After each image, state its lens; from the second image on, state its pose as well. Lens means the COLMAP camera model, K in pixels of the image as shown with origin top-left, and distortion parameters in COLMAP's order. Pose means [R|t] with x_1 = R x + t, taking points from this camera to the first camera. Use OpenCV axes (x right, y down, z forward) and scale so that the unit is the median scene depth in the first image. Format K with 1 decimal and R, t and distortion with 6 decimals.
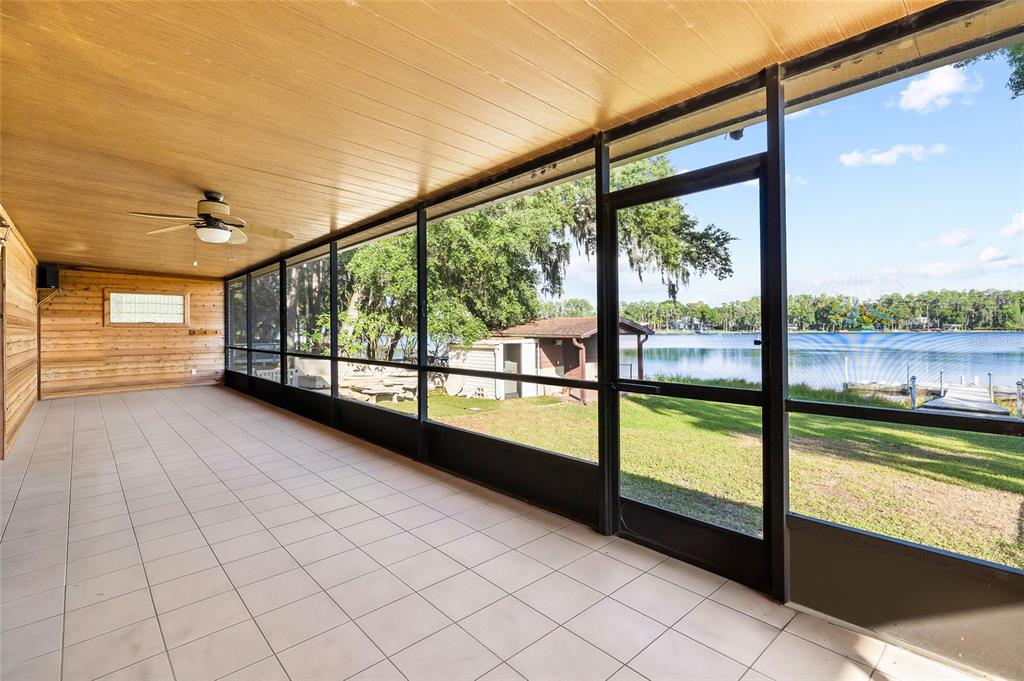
lens RADIAL K [[482.0, 0, 508.7], [0, 482.0, 330.7], [0, 0, 1]] dist [-0.001916, -0.000380]
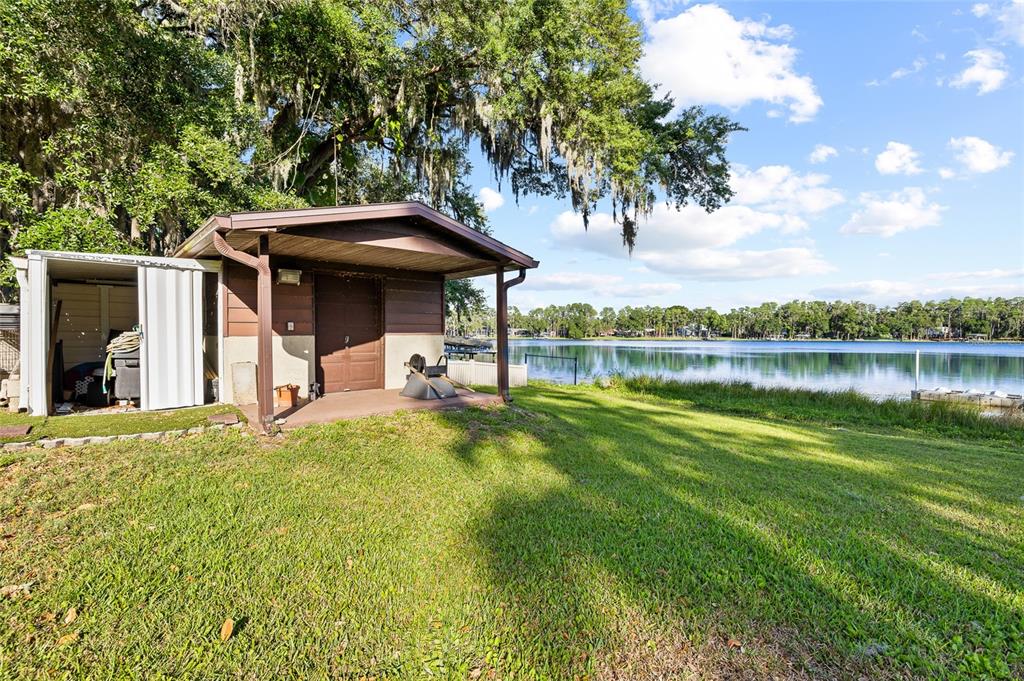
lens RADIAL K [[482.0, 0, 504.2], [0, 482.0, 341.6], [0, 0, 1]] dist [-0.001916, -0.000380]
pose [[0.999630, 0.013767, -0.023478, 0.205546], [-0.013518, 0.999851, 0.010749, 0.050459], [0.023622, -0.010427, 0.999667, 0.407629]]
